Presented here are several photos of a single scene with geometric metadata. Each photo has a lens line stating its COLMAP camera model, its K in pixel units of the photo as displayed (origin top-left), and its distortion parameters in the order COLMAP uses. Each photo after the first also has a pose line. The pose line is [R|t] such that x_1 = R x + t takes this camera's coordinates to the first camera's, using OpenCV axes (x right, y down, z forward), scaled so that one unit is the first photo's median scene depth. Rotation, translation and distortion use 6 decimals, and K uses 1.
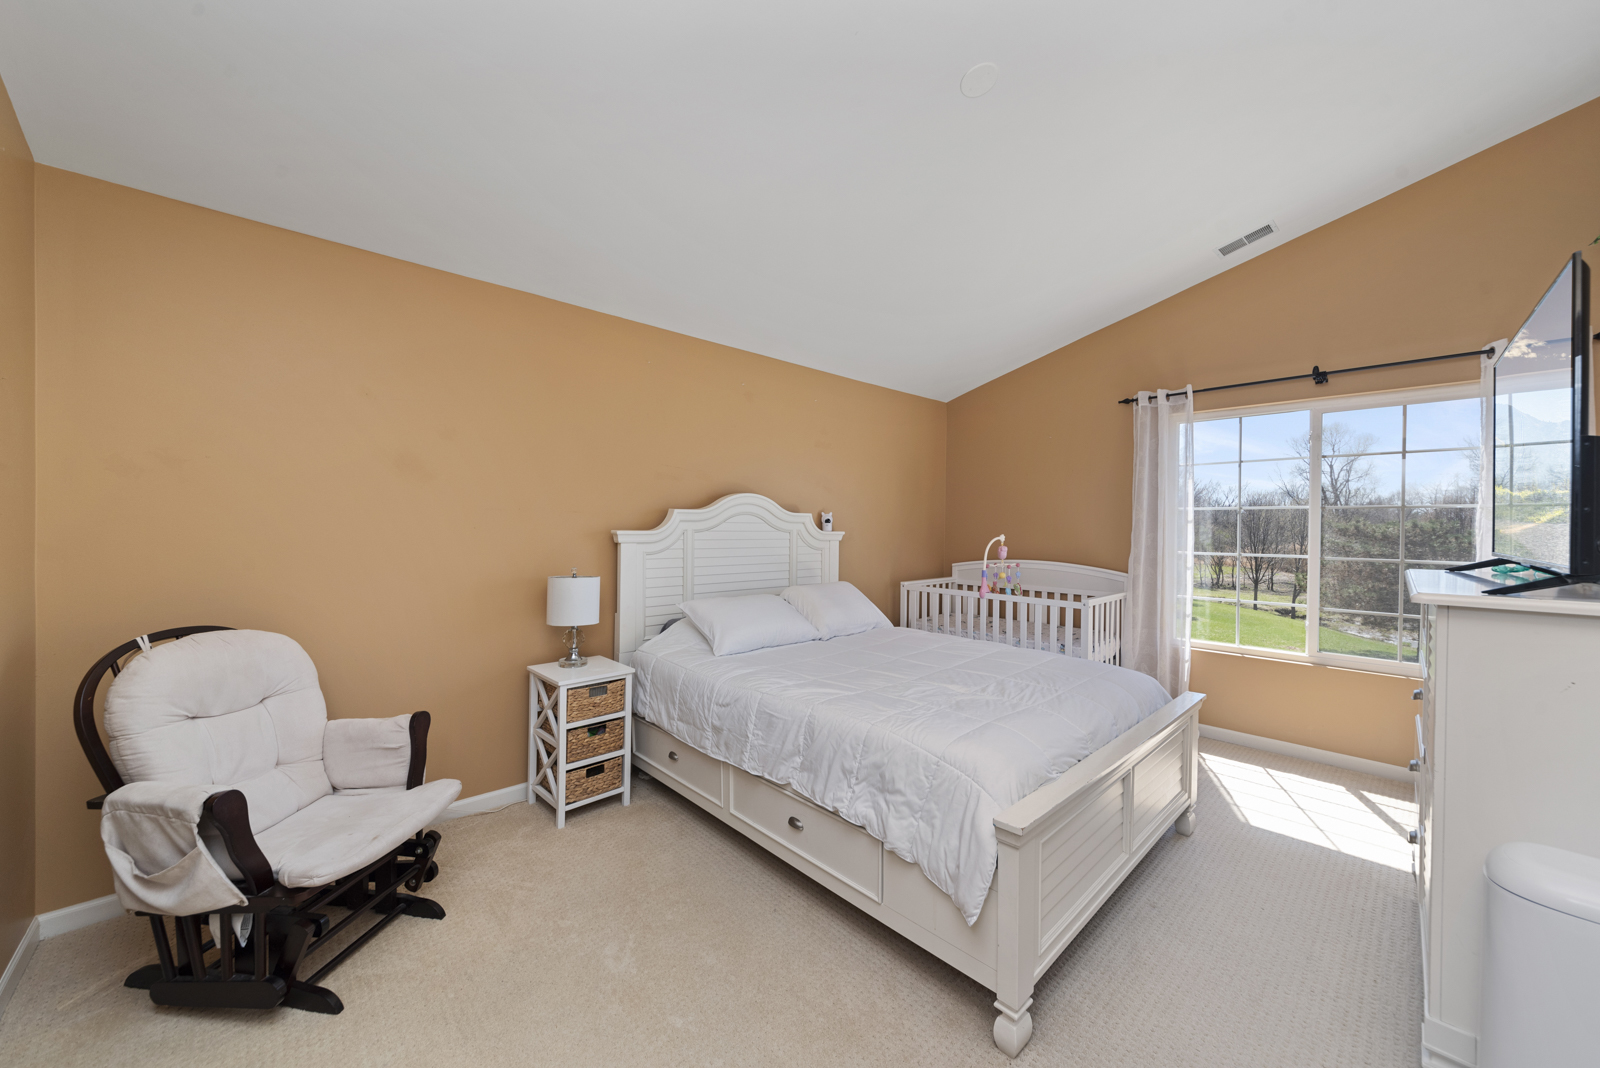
lens RADIAL K [[590.7, 0, 802.4], [0, 590.7, 528.7], [0, 0, 1]] dist [0.012590, 0.000102]
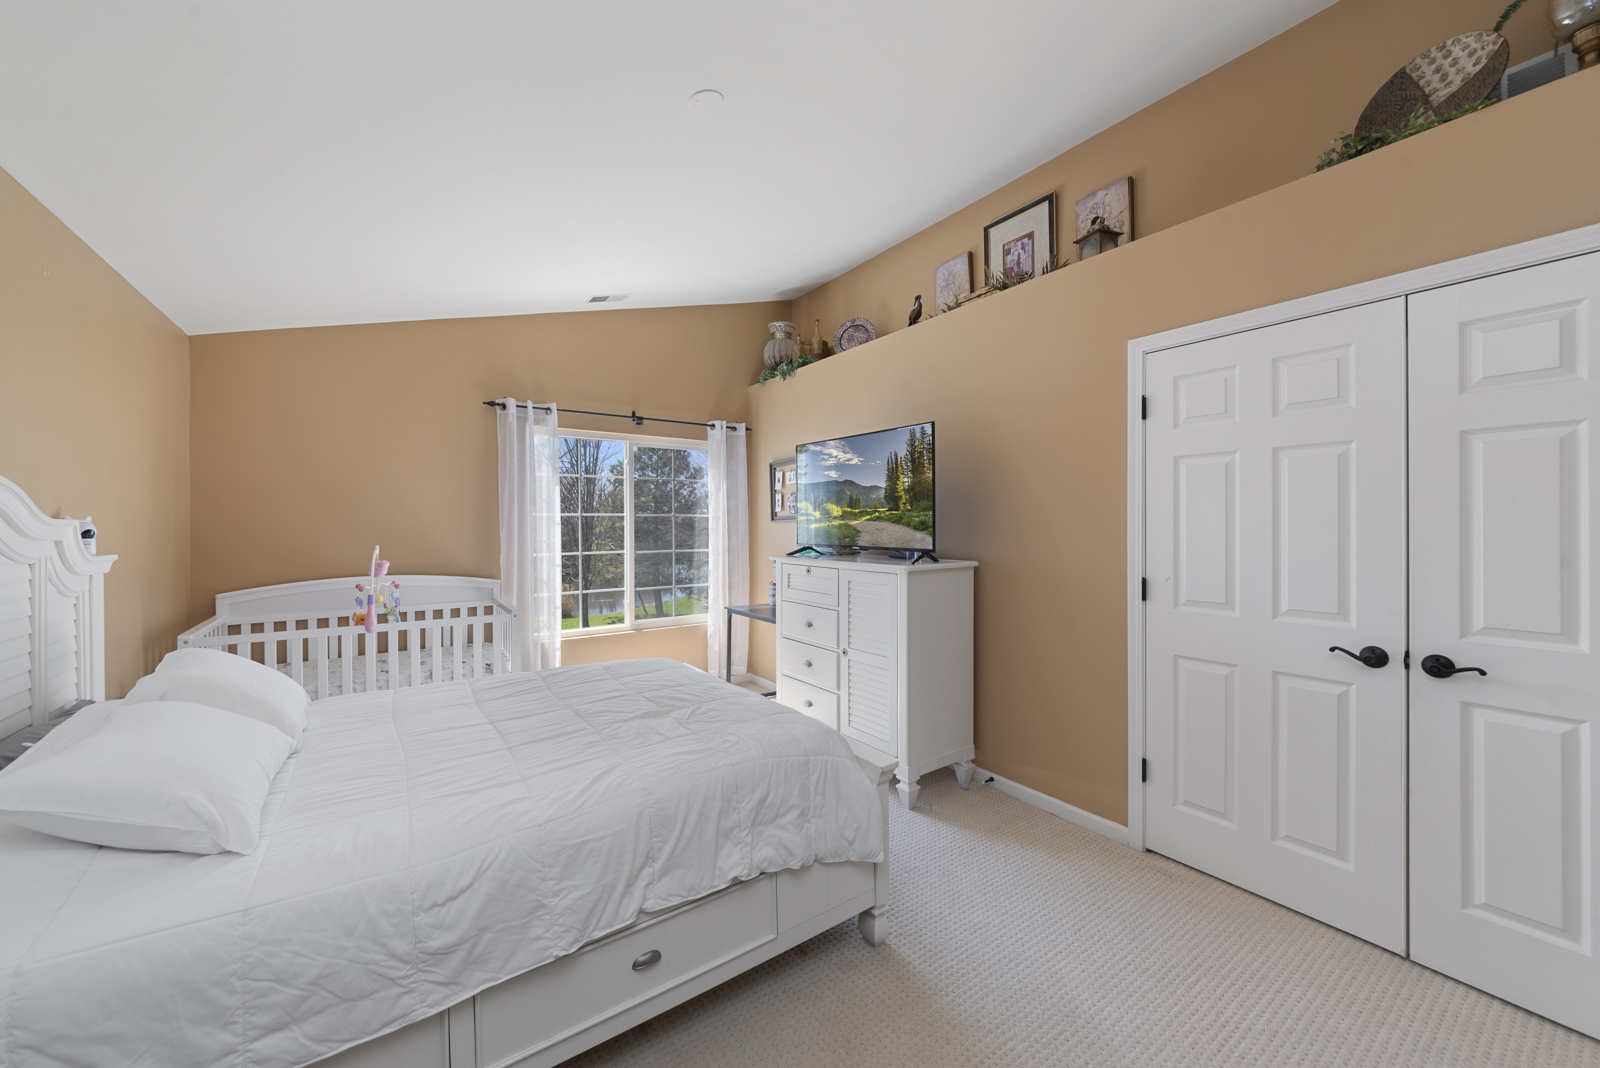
lens RADIAL K [[590.7, 0, 801.8], [0, 590.7, 526.8], [0, 0, 1]] dist [0.012590, 0.000102]
pose [[0.145689, -0.012922, 0.989246, -0.374092], [0.016301, 0.999810, 0.010659, -0.015172], [-0.989196, 0.014573, 0.145872, 0.385362]]
